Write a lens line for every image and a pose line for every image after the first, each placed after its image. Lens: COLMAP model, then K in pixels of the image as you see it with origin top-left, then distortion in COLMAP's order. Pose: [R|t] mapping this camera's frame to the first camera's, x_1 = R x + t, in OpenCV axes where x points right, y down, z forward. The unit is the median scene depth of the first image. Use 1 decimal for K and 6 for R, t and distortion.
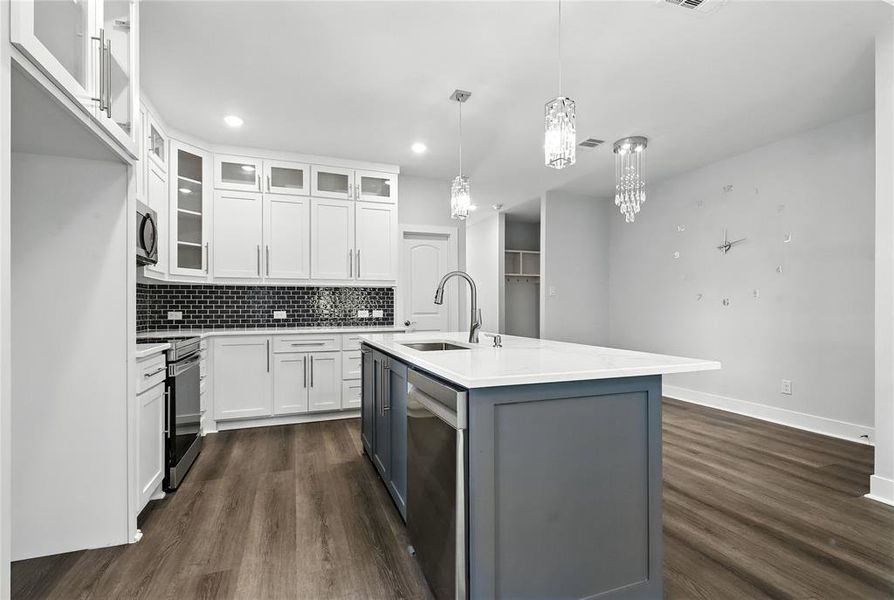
lens RADIAL K [[411.6, 0, 442.1], [0, 411.6, 303.5], [0, 0, 1]] dist [-0.002324, -0.000376]
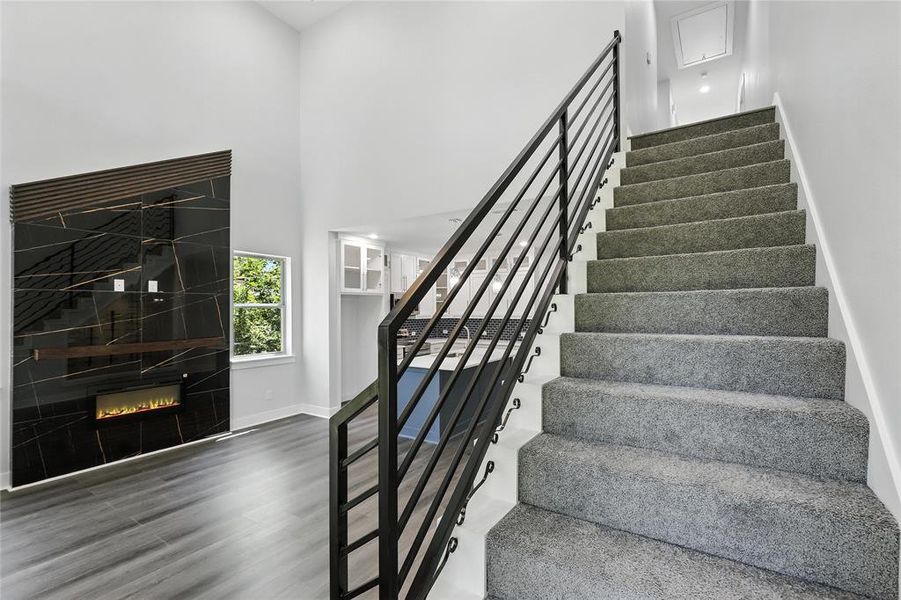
lens RADIAL K [[408.8, 0, 451.0], [0, 408.8, 302.2], [0, 0, 1]] dist [-0.000317, 0.000551]
pose [[0.597203, -0.008854, -0.802042, 1.138458], [0.010811, 0.999937, -0.002989, -0.122280], [0.802018, -0.006886, 0.597261, -0.293920]]
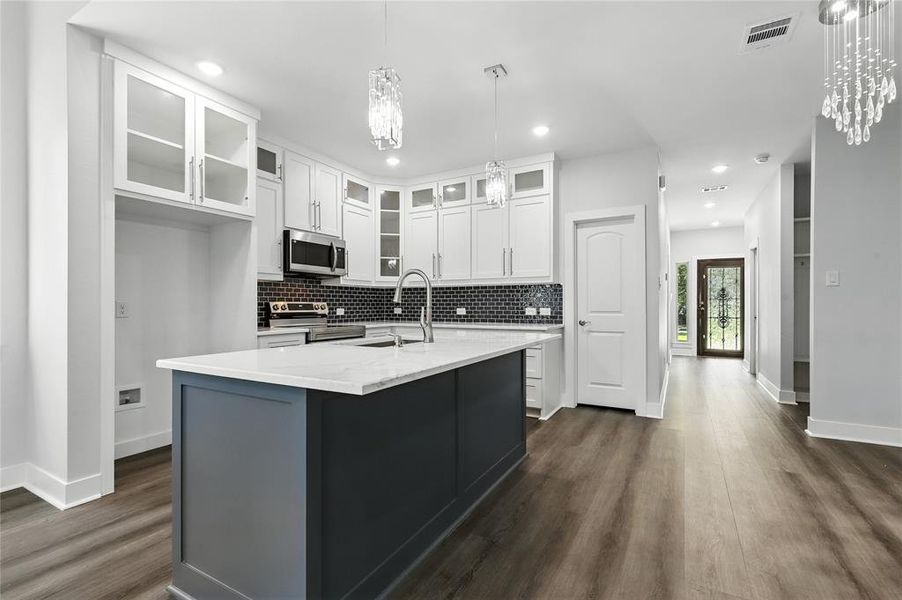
lens RADIAL K [[409.2, 0, 451.5], [0, 409.2, 302.2], [0, 0, 1]] dist [-0.000317, 0.000551]
pose [[0.650493, -0.003330, -0.759505, 0.494669], [0.006431, 0.999979, 0.001124, 0.000762], [0.759485, -0.005615, 0.650500, 0.250759]]
